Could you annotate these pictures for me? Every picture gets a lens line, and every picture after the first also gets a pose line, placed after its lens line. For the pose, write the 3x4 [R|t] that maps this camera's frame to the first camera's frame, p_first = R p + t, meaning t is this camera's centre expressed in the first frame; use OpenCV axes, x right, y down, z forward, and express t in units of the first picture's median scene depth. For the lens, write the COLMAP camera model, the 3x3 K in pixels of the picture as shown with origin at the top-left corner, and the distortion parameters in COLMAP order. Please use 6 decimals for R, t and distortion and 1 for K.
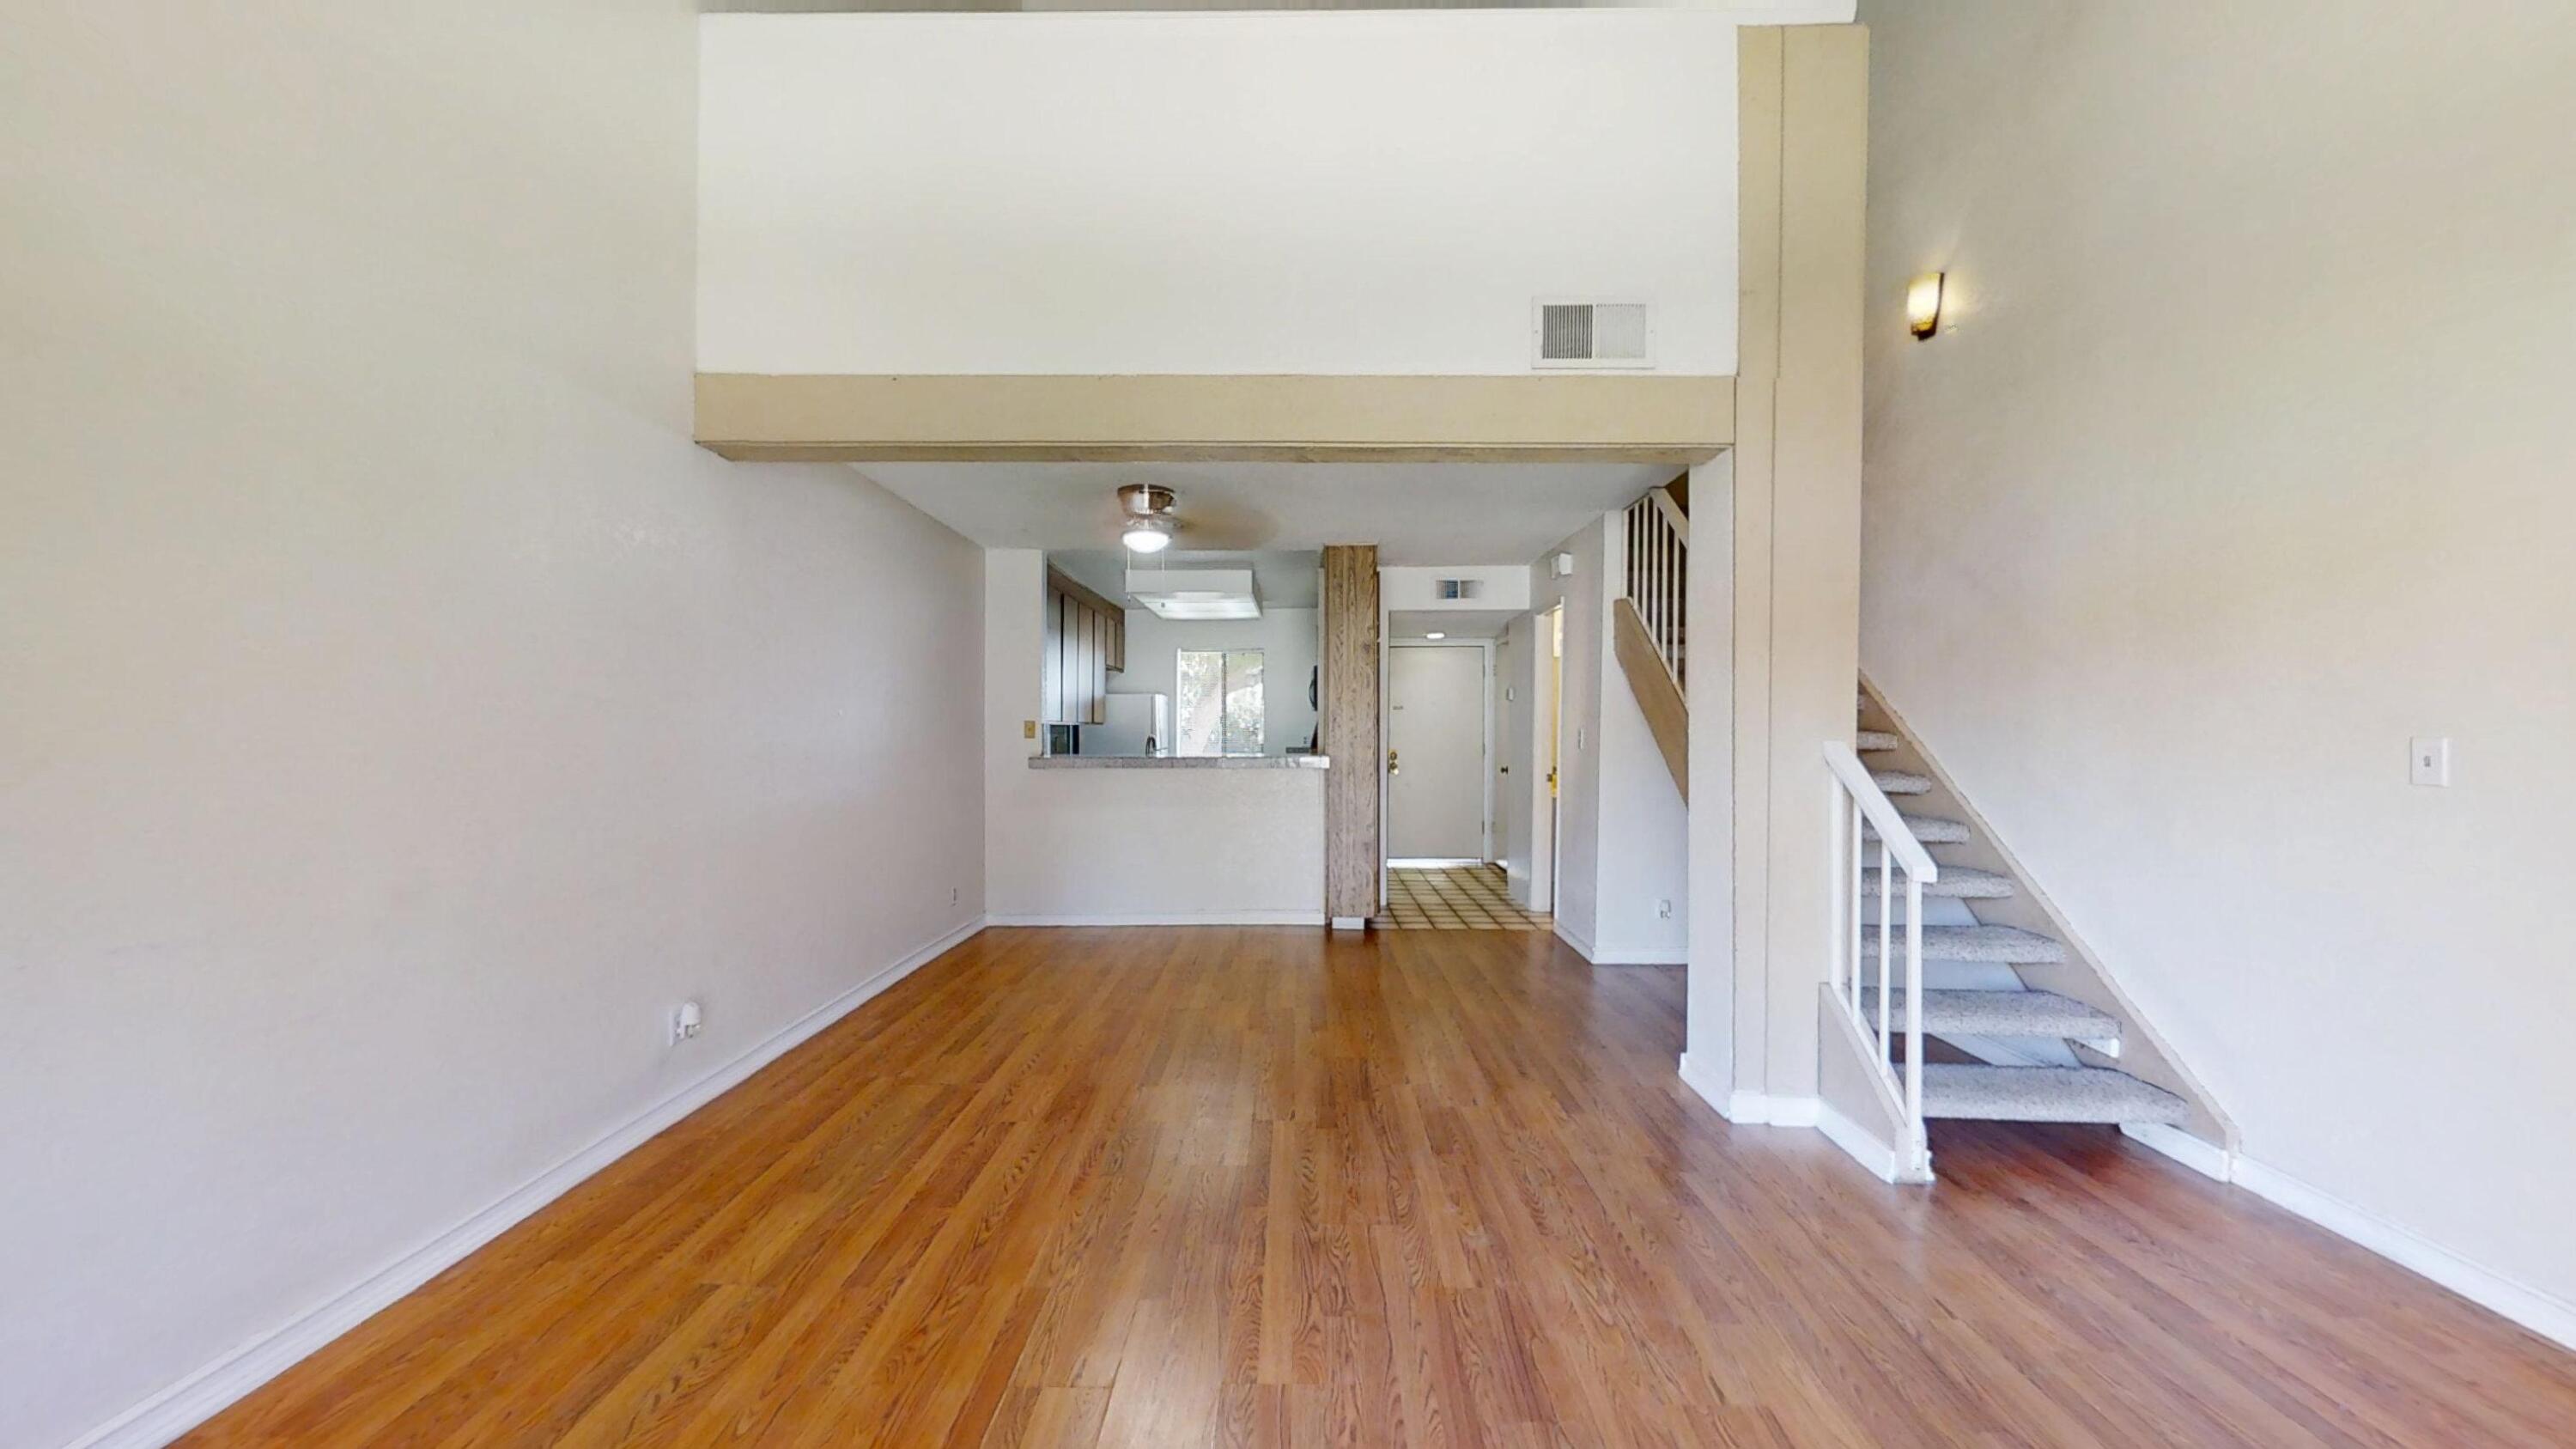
lens RADIAL K [[951.5, 0, 1287.1], [0, 951.5, 728.2], [0, 0, 1]] dist [0.005800, -0.000171]
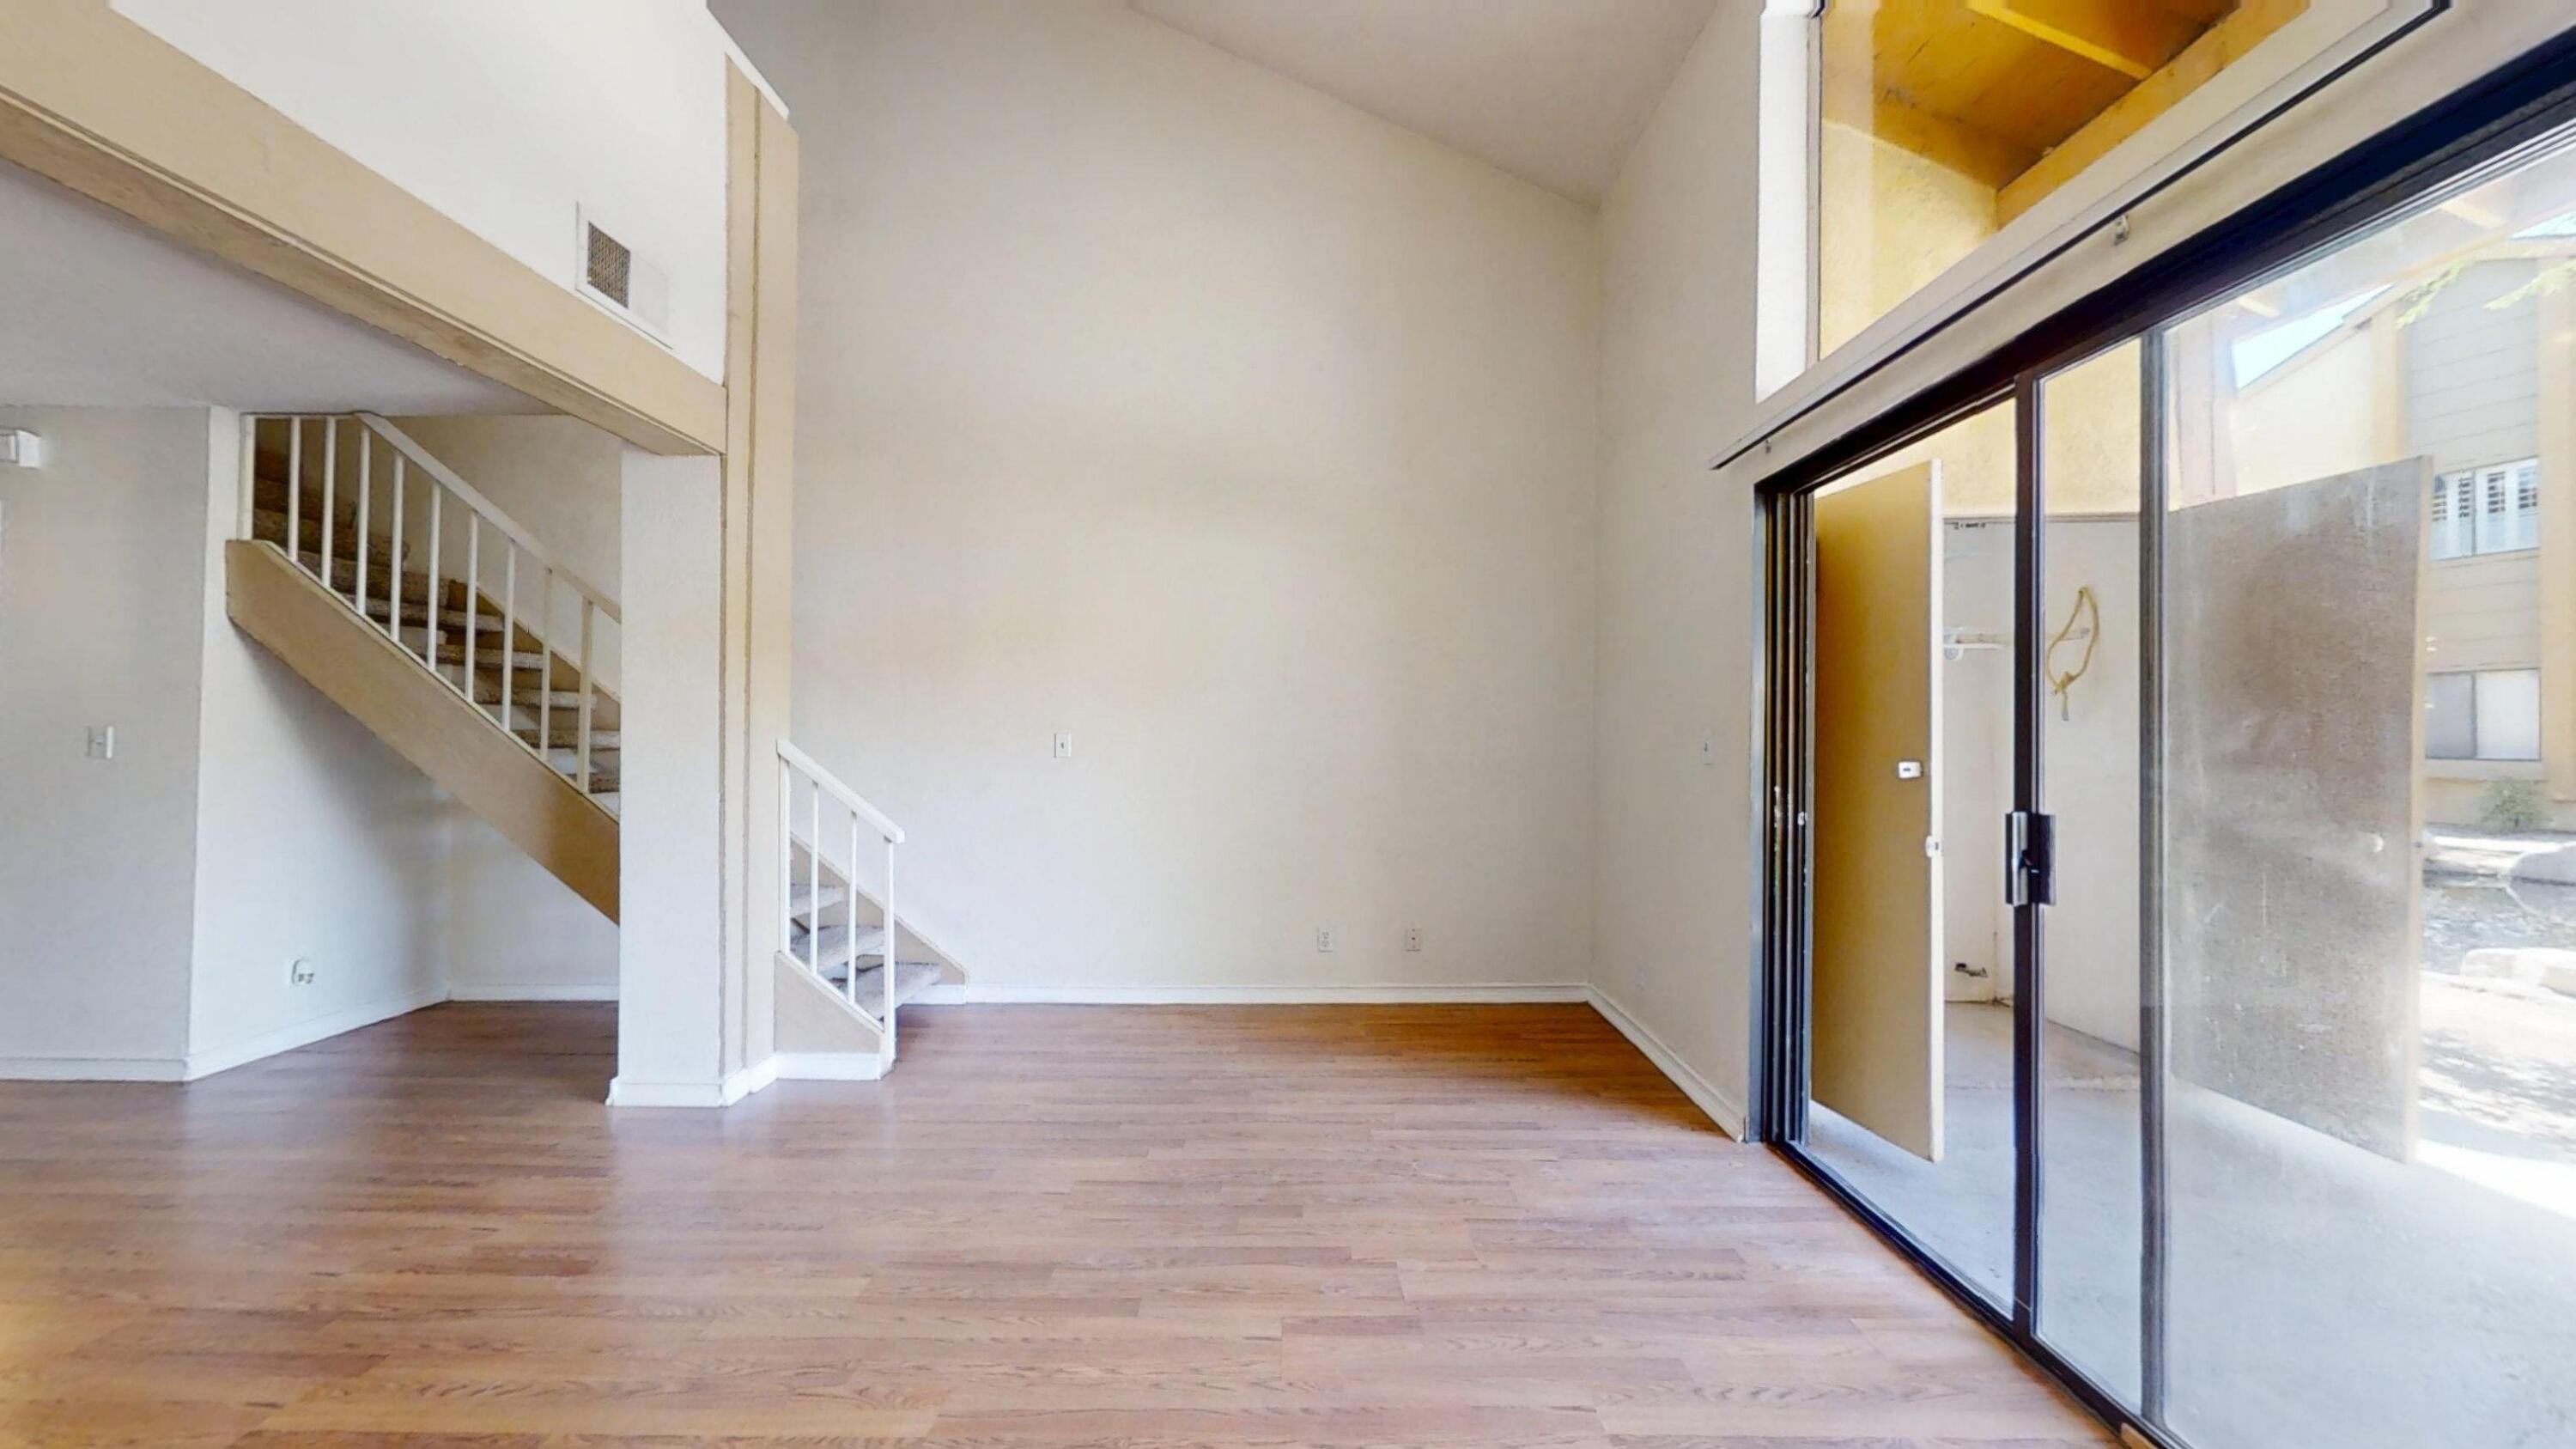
lens RADIAL K [[951.5, 0, 1282.1], [0, 951.5, 722.9], [0, 0, 1]] dist [0.005800, -0.000171]
pose [[-0.004871, 0.008294, 0.999954, -0.305334], [-0.004099, 0.999957, -0.008314, 0.000845], [-0.999980, -0.004139, -0.004836, 0.210764]]
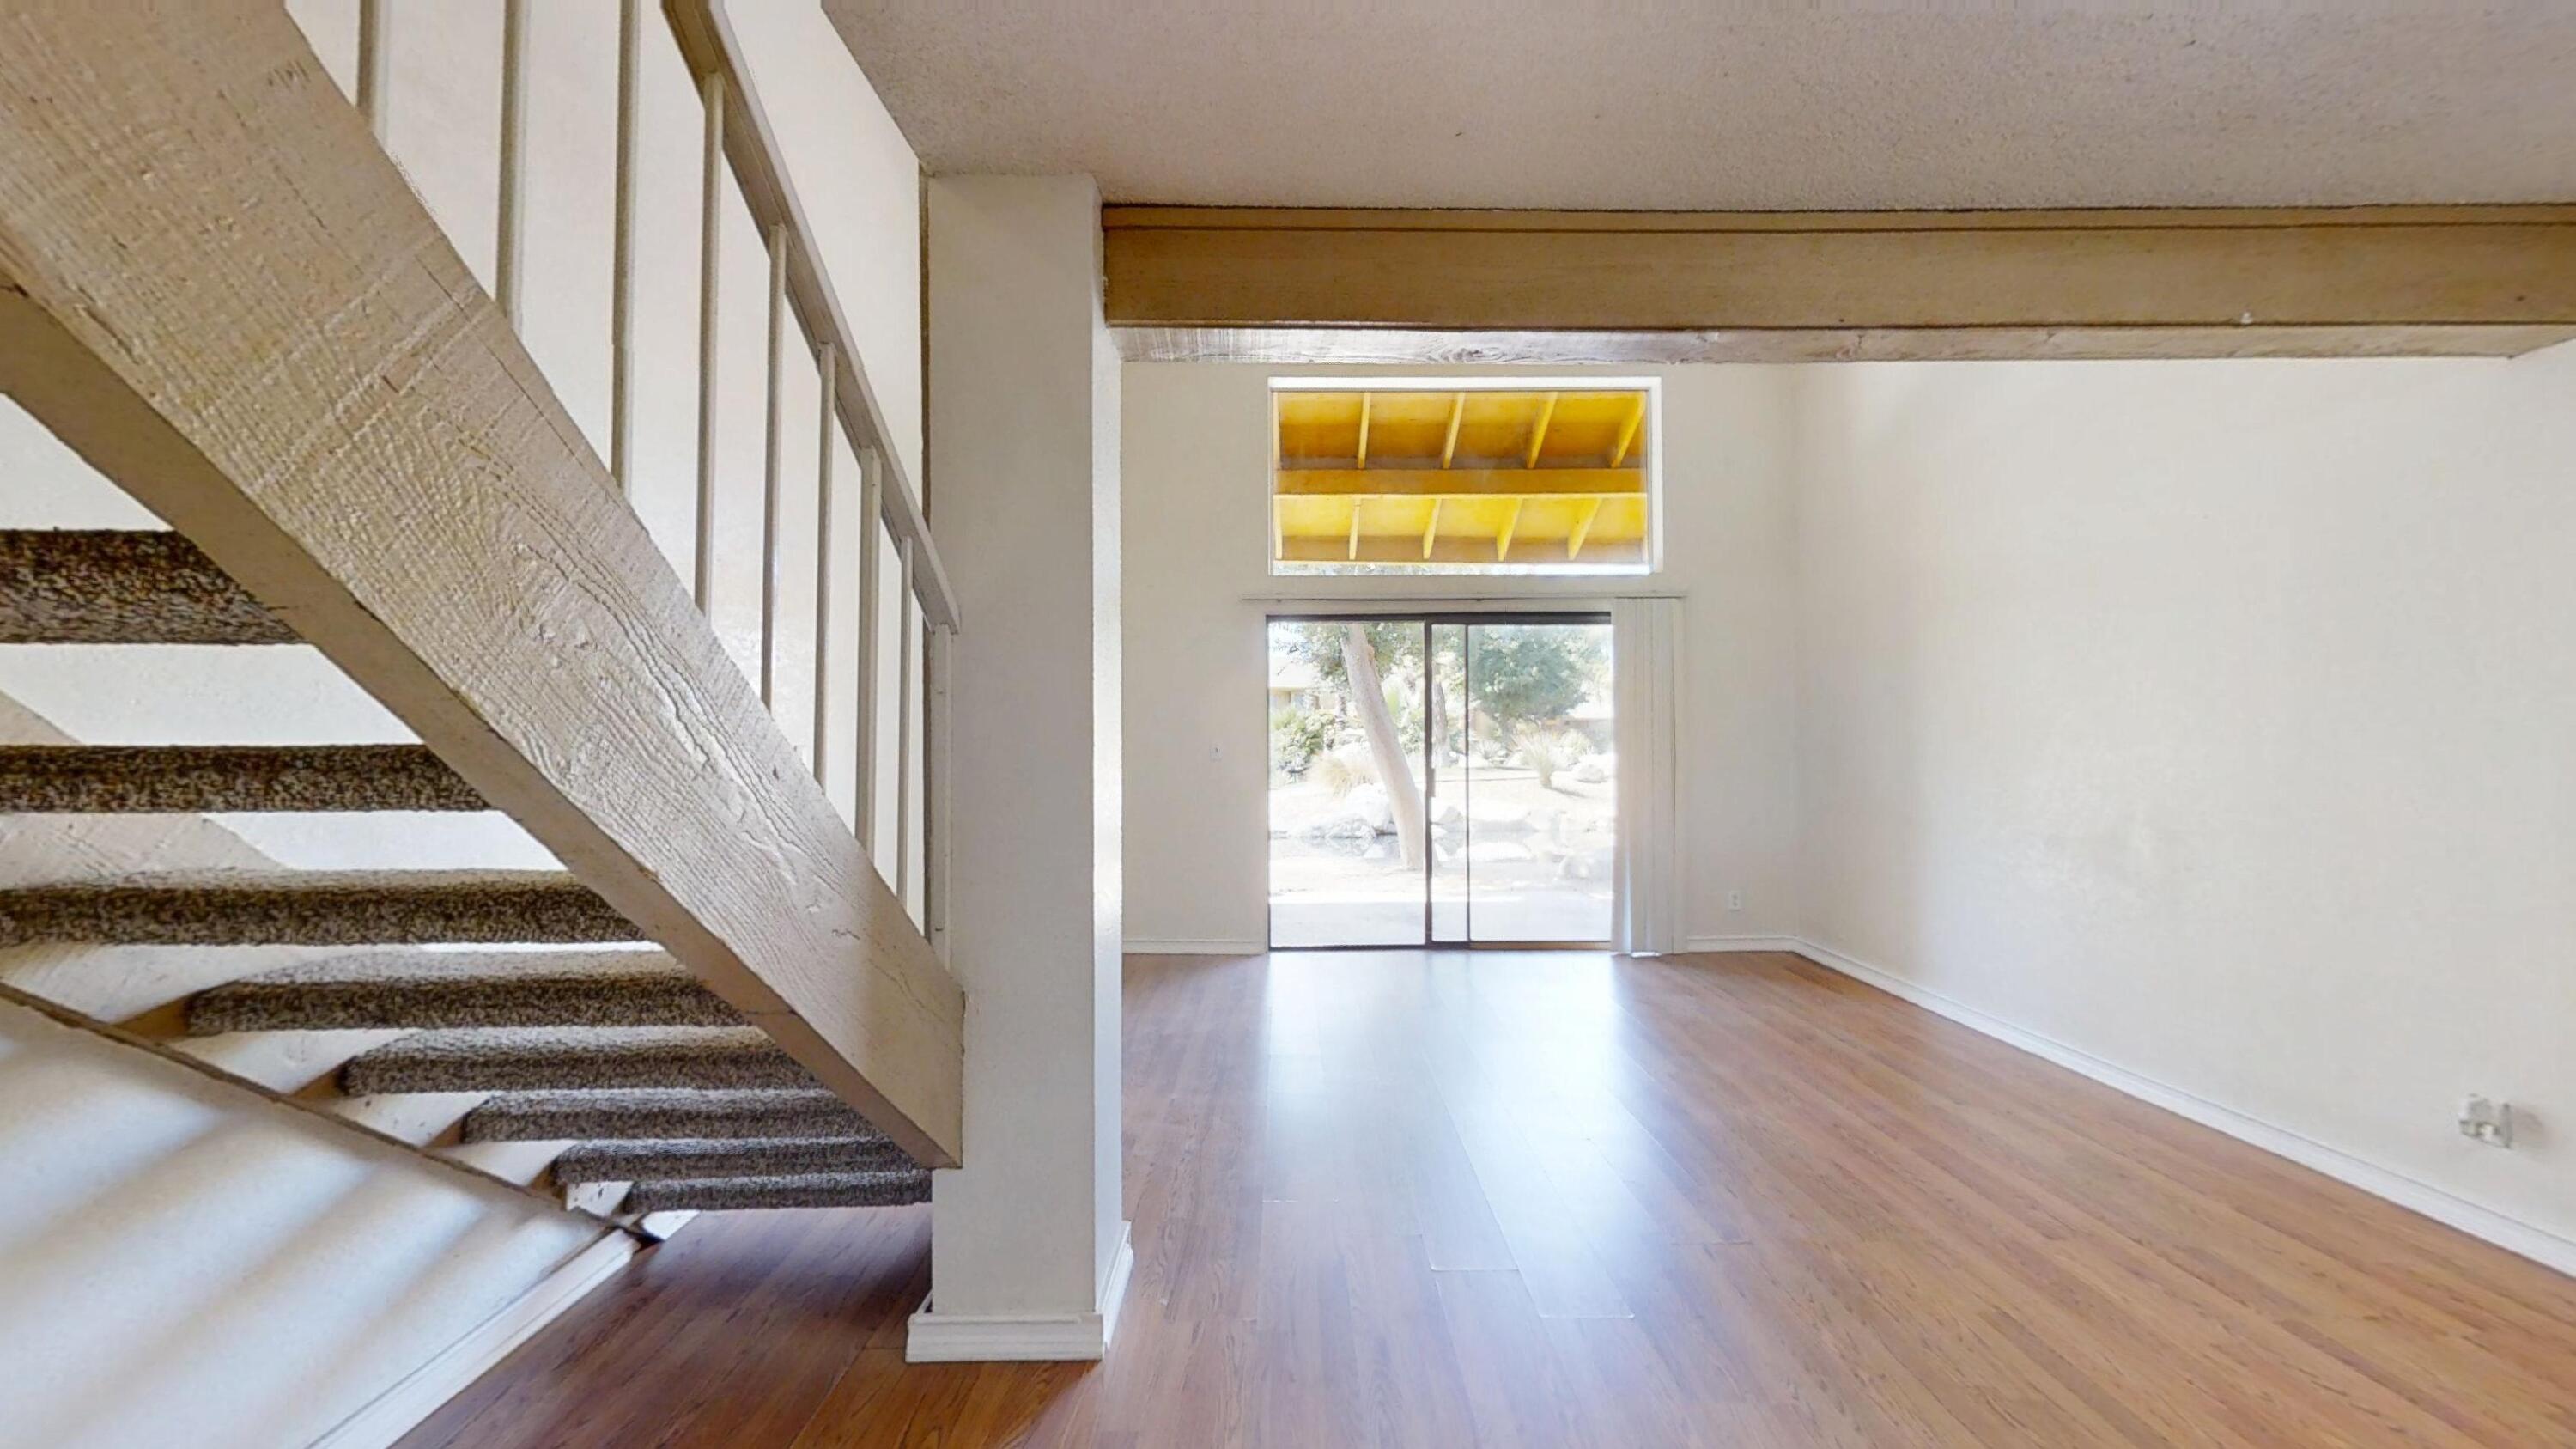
lens RADIAL K [[951.5, 0, 1283.5], [0, 951.5, 737.8], [0, 0, 1]] dist [0.005800, -0.000171]
pose [[-0.999907, -0.003081, -0.013308, 0.188922], [-0.002981, 0.999967, -0.007519, 0.003631], [0.013331, -0.007478, -0.999883, 0.935037]]
